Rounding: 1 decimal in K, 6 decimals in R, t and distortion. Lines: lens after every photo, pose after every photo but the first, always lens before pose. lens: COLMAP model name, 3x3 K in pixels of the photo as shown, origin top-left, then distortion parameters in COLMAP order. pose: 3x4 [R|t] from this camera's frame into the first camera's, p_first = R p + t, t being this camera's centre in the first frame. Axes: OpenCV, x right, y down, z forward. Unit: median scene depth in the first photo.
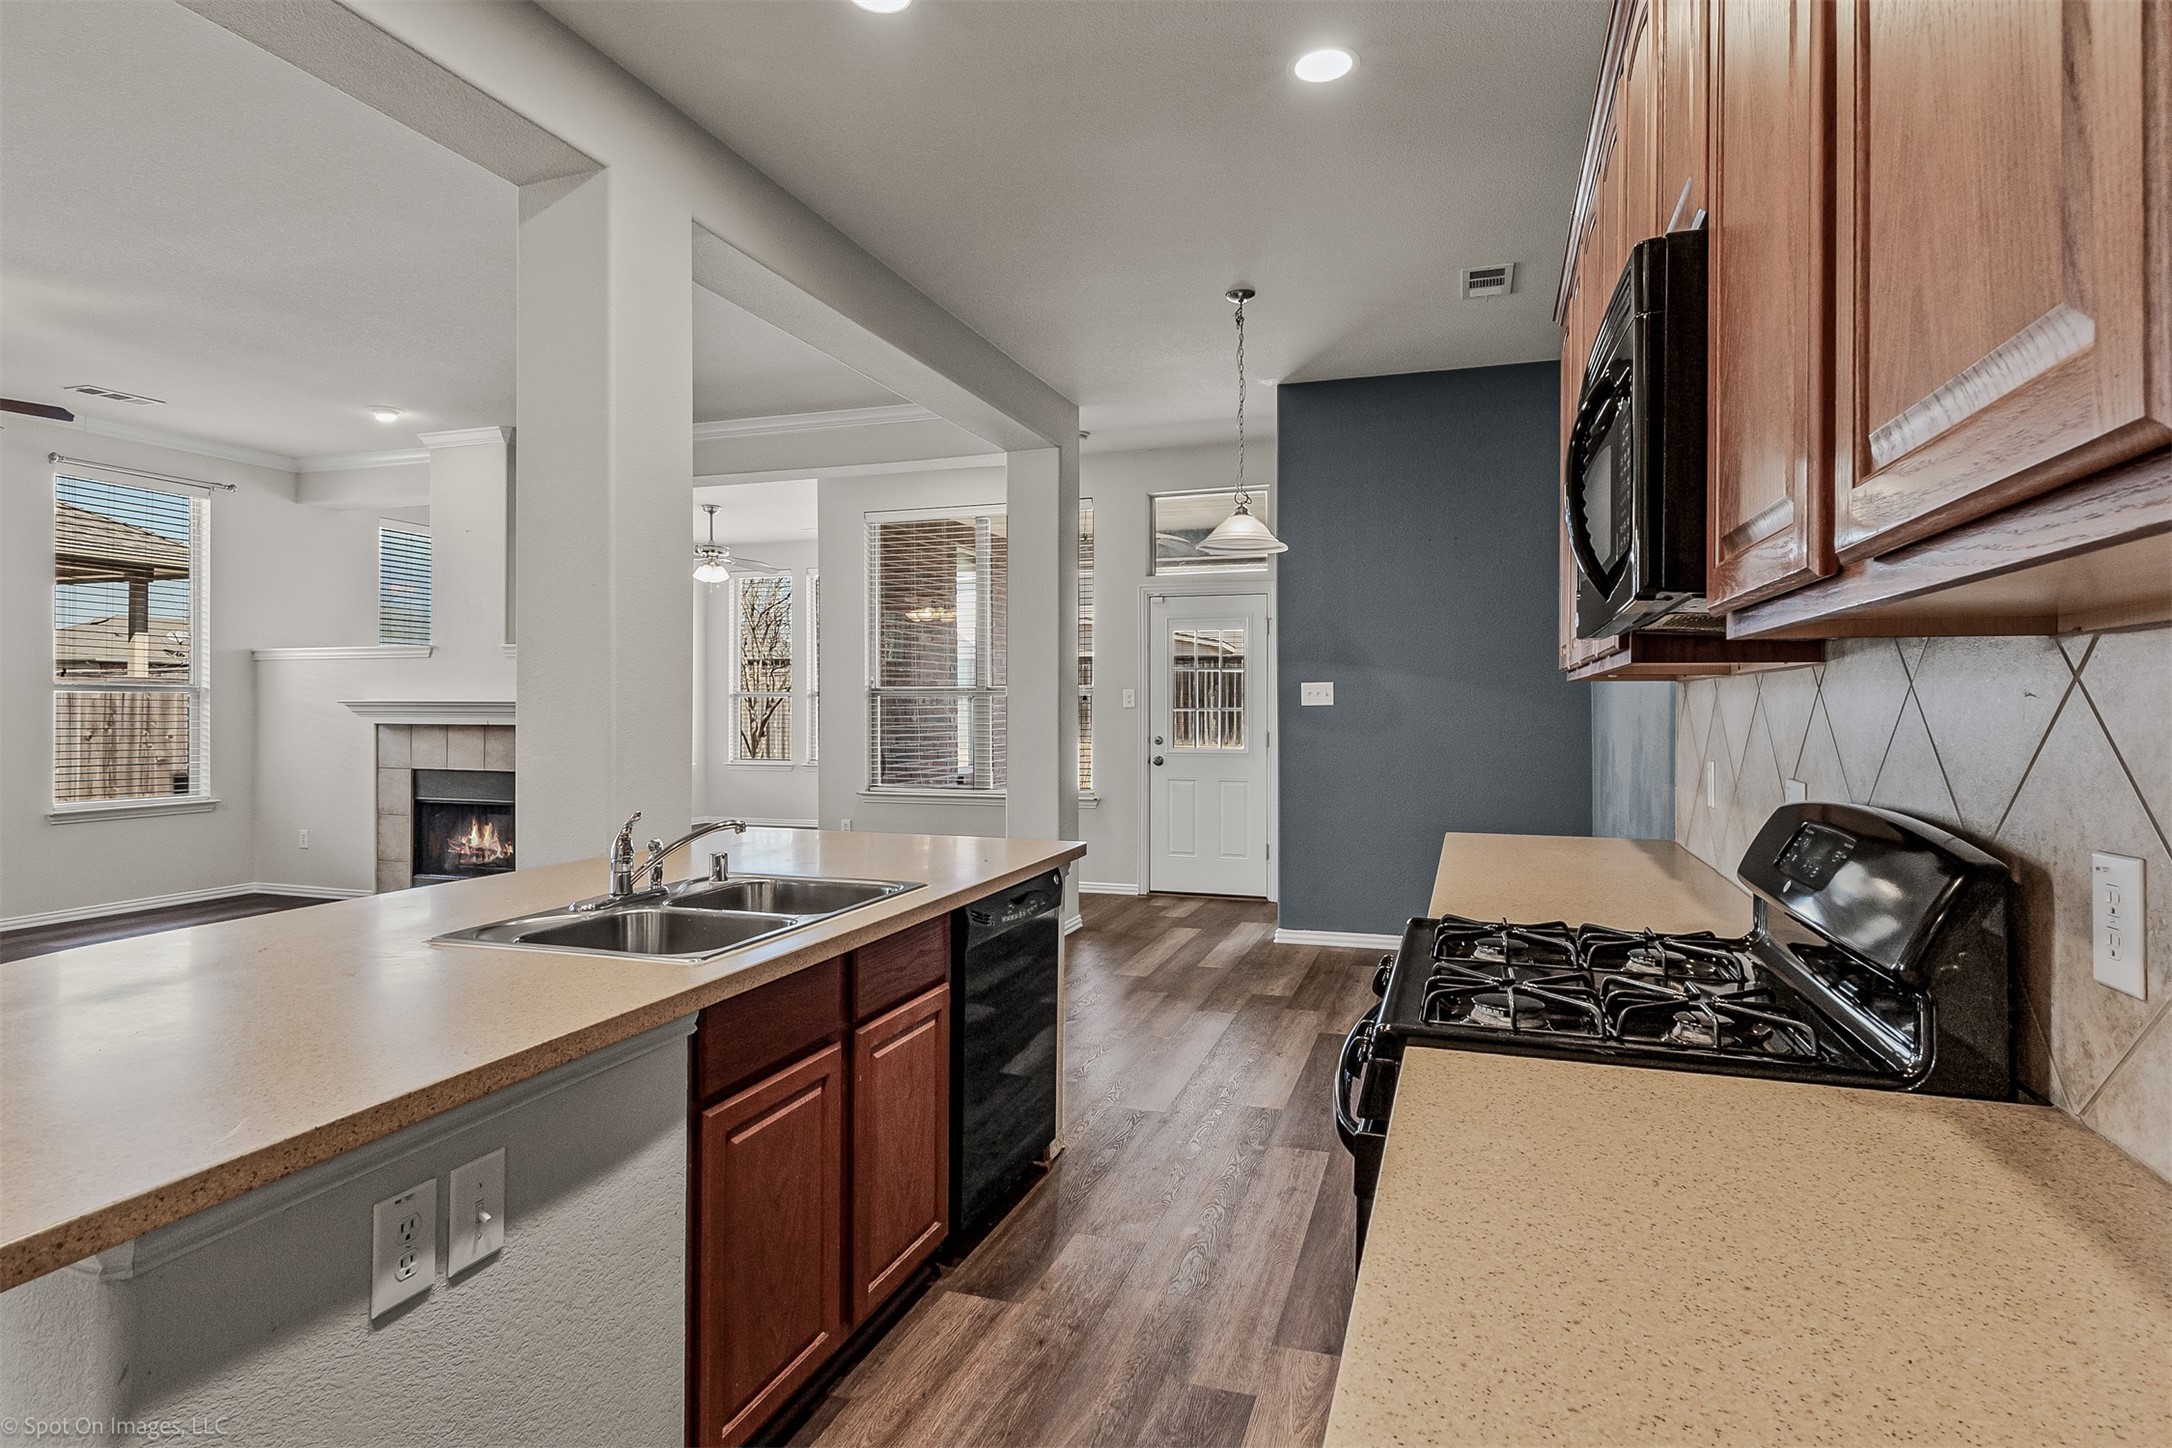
lens RADIAL K [[1136.4, 0, 1094.2], [0, 1136.4, 710.2], [0, 0, 1]] dist [0.010770, 0.000023]
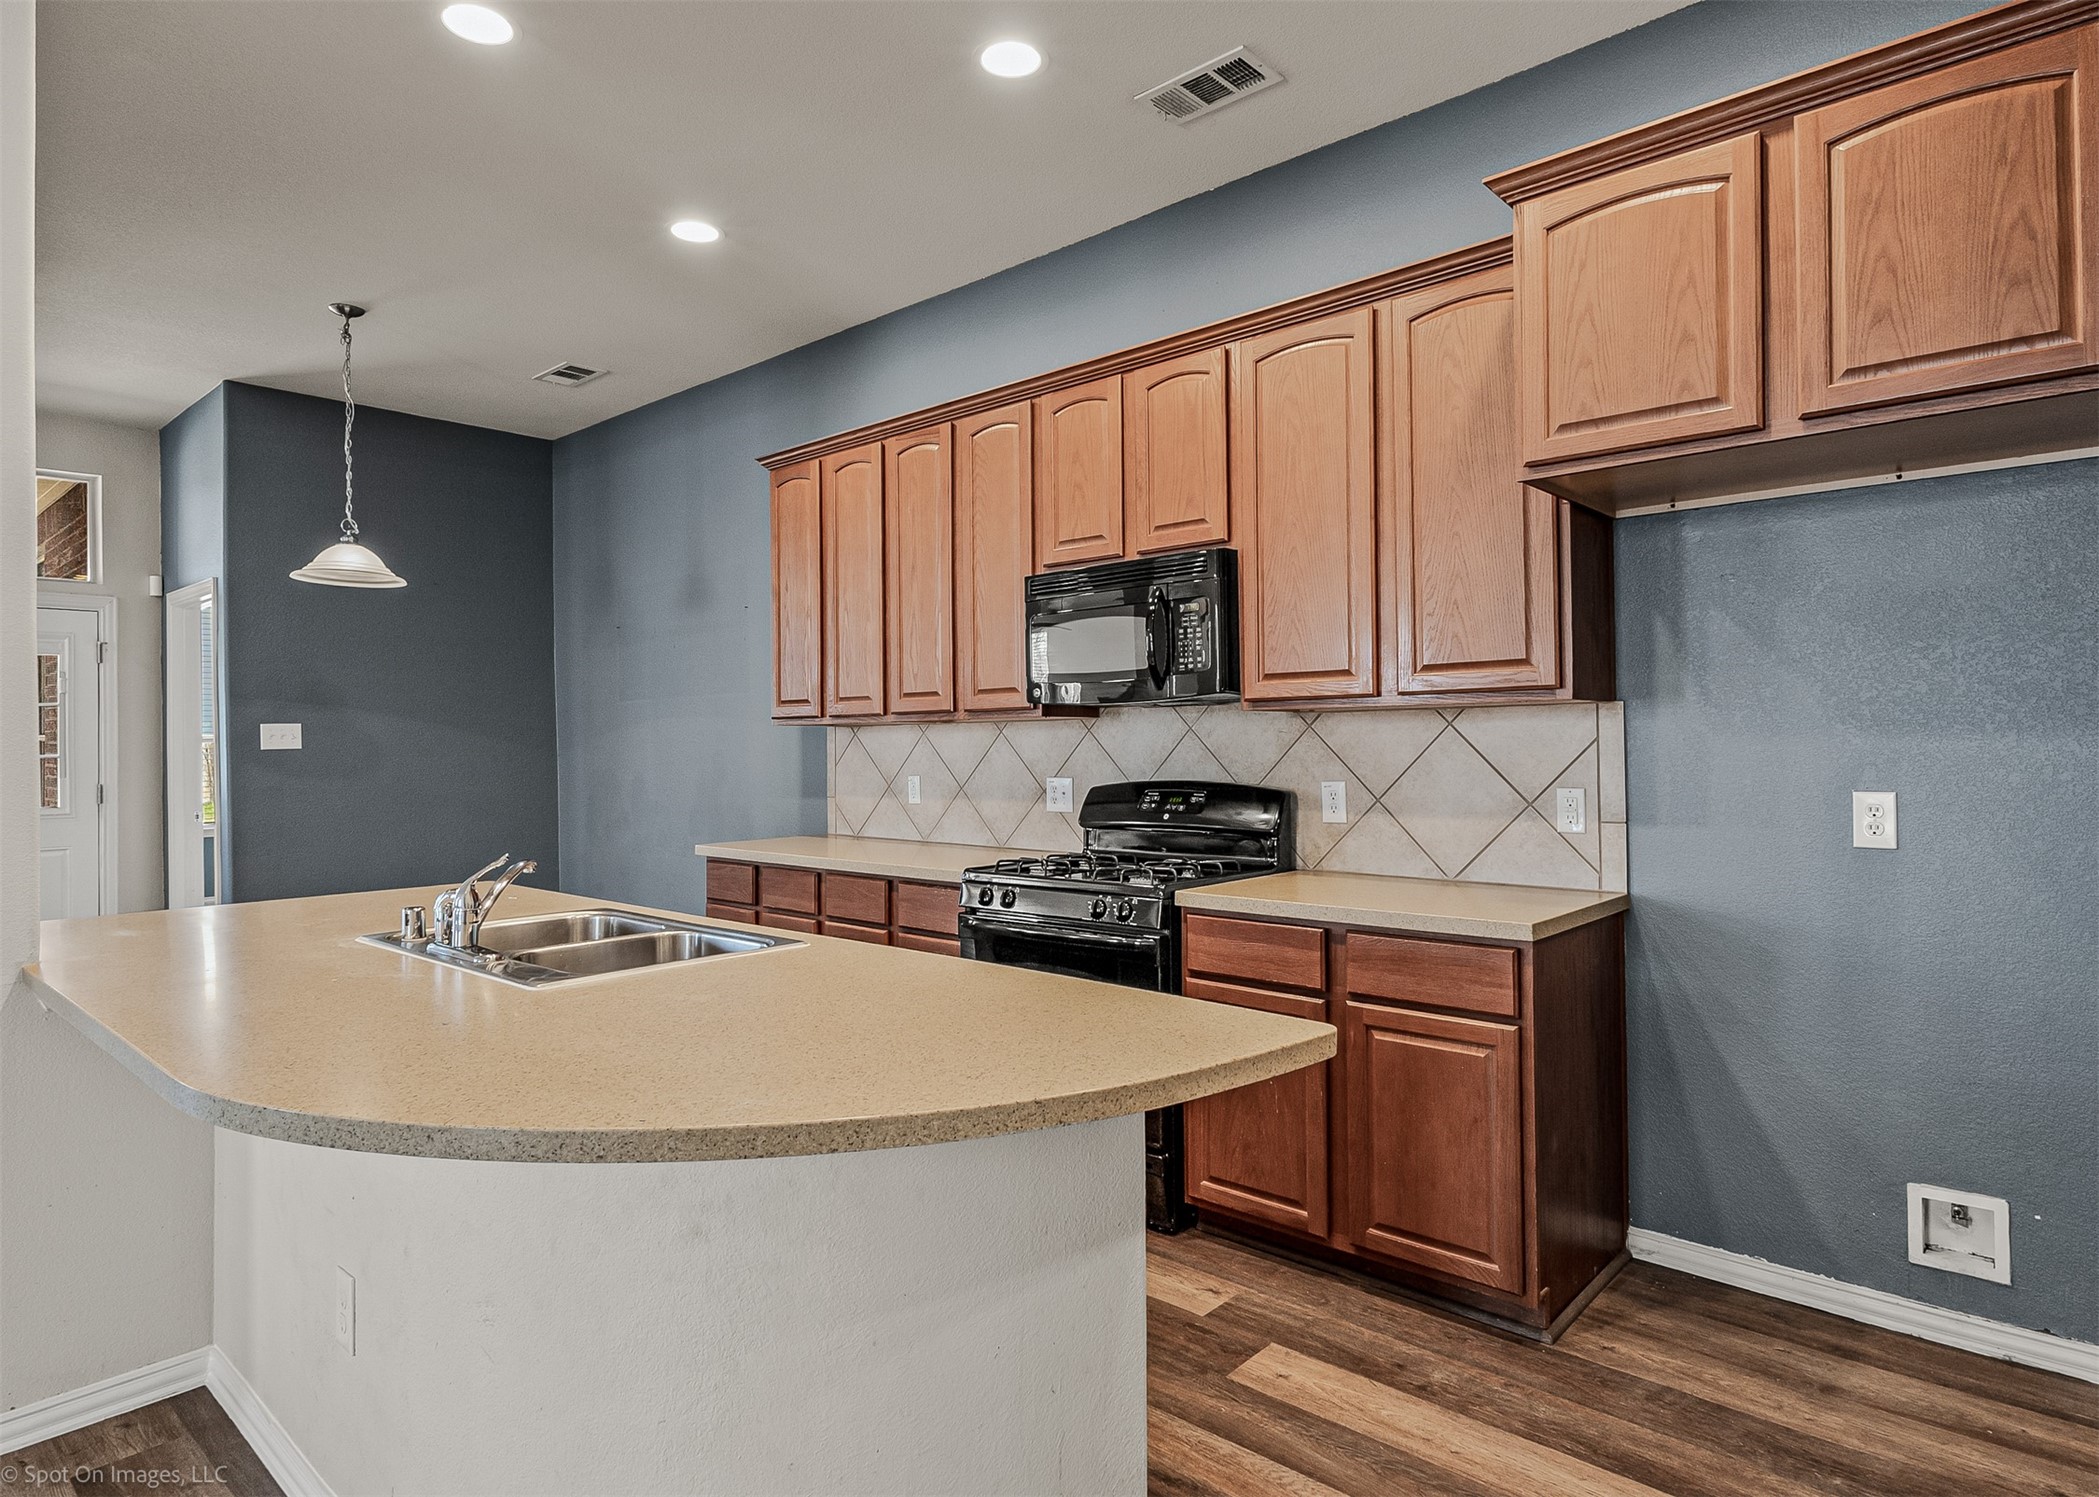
lens RADIAL K [[1198.8, 0, 1058.8], [0, 1198.8, 734.0], [0, 0, 1]] dist [0.000107, 0.000145]
pose [[0.401911, 0.000236, 0.915679, -0.356478], [0.015920, 0.999847, -0.007245, 0.000357], [-0.915540, 0.017489, 0.401846, 0.047004]]
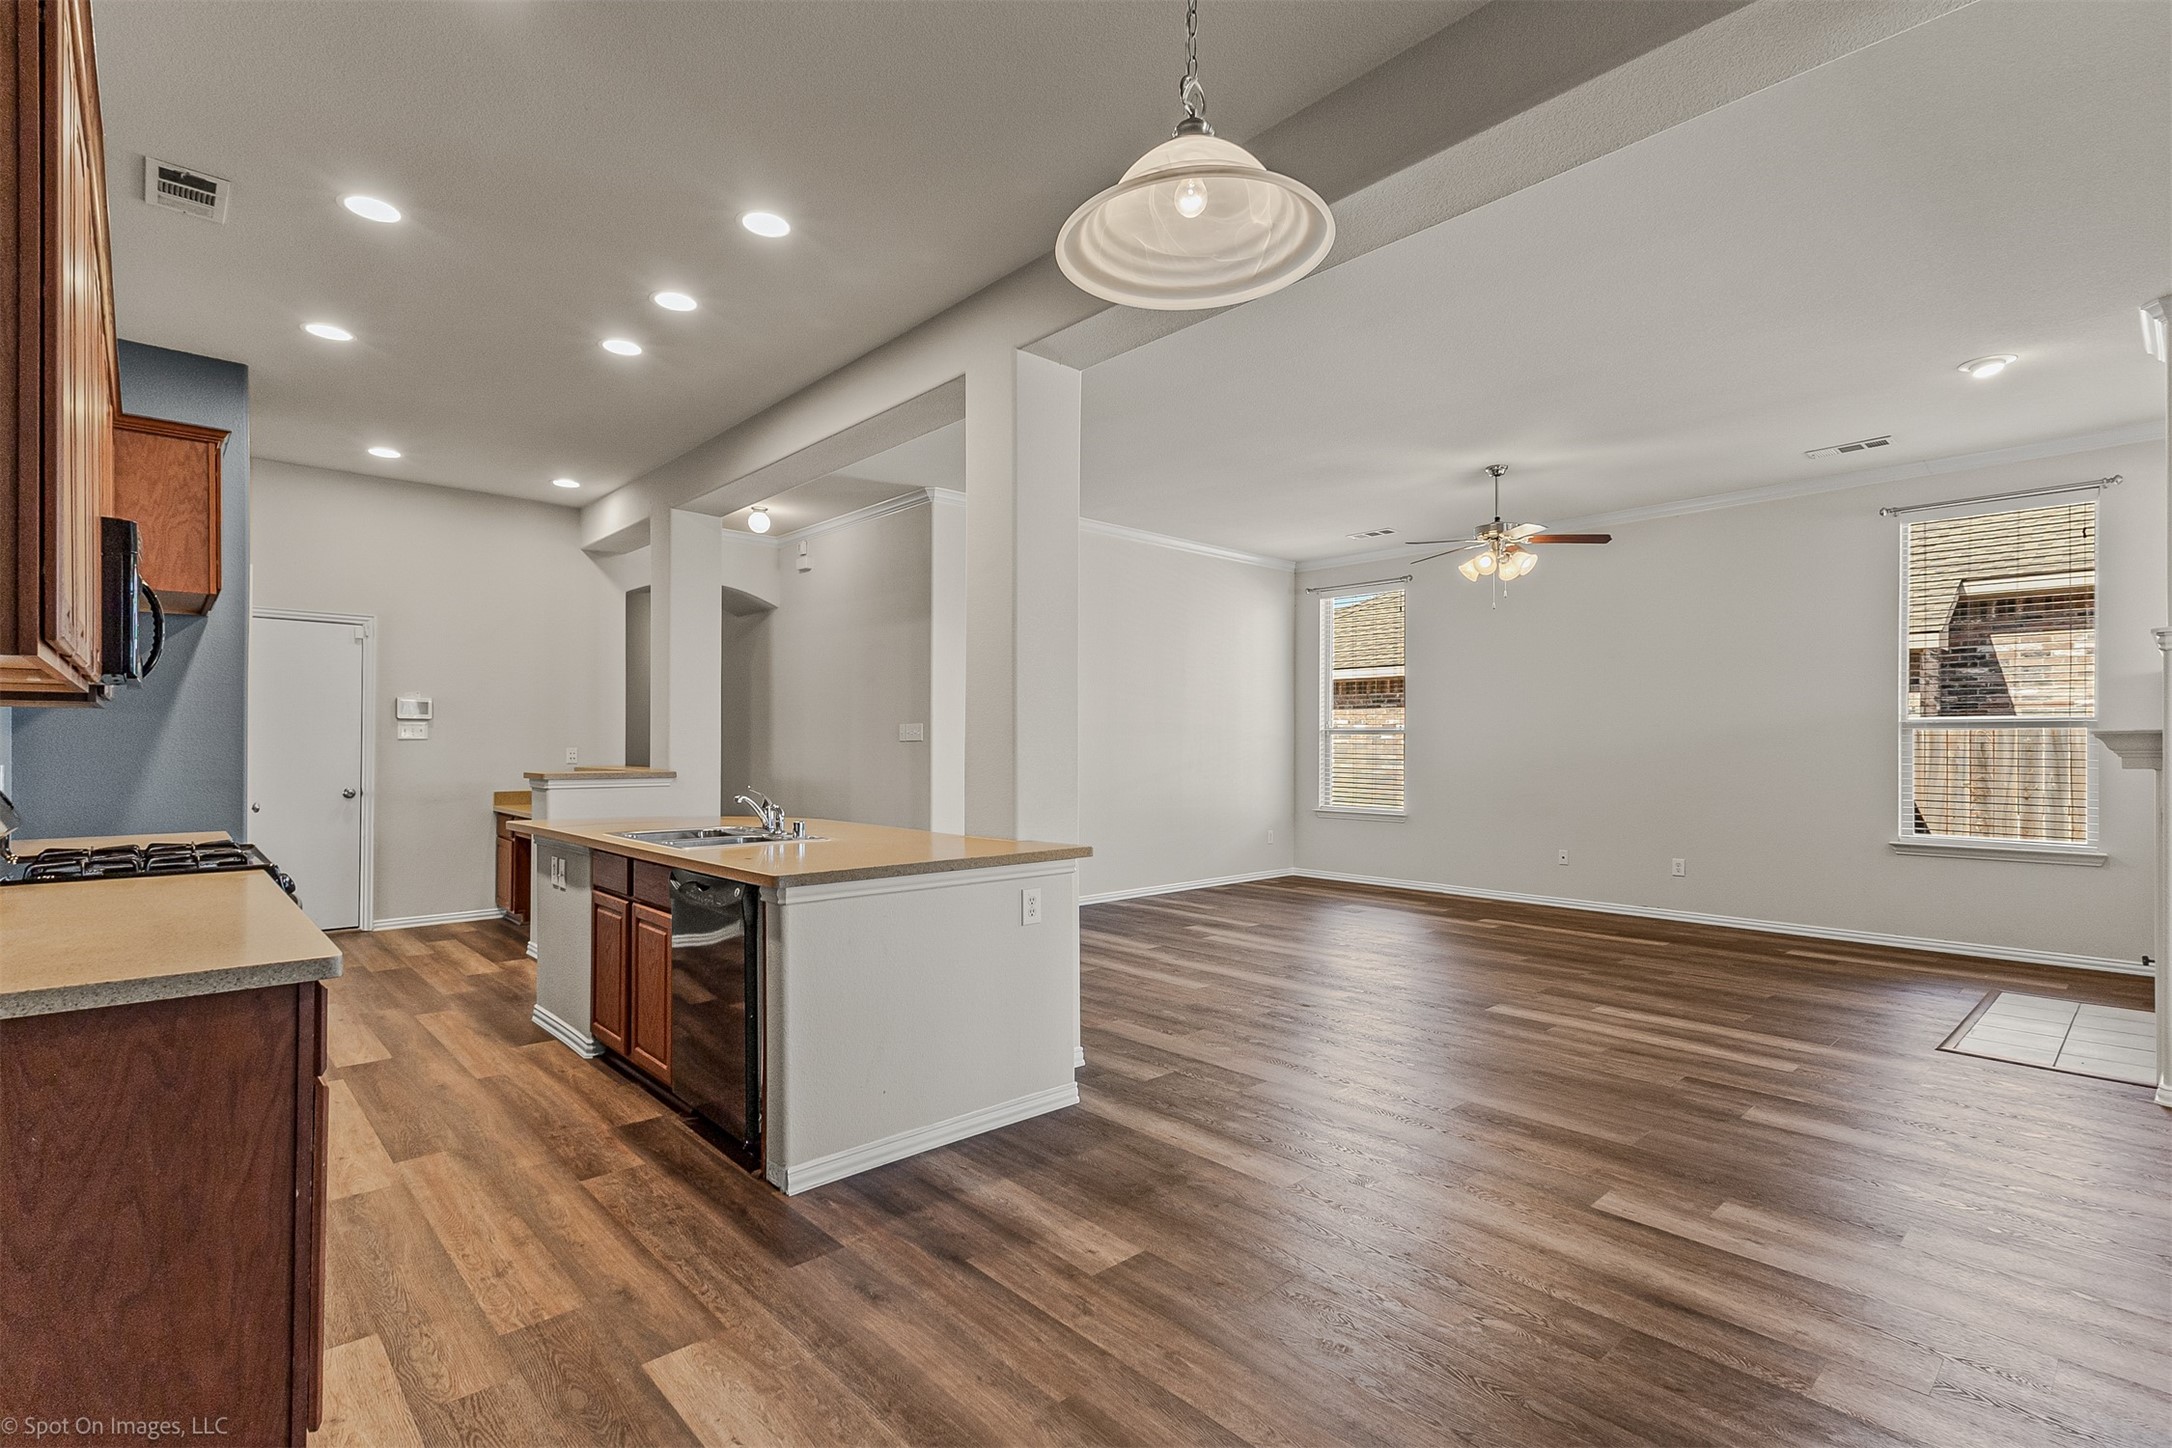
lens RADIAL K [[1007.5, 0, 1090.6], [0, 1007.5, 739.4], [0, 0, 1]] dist [0.025185, -0.004495]
pose [[-0.478349, -0.009222, -0.878122, 0.272725], [-0.006896, 0.999953, -0.006745, 0.004362], [0.878143, 0.002830, -0.478390, 0.739350]]
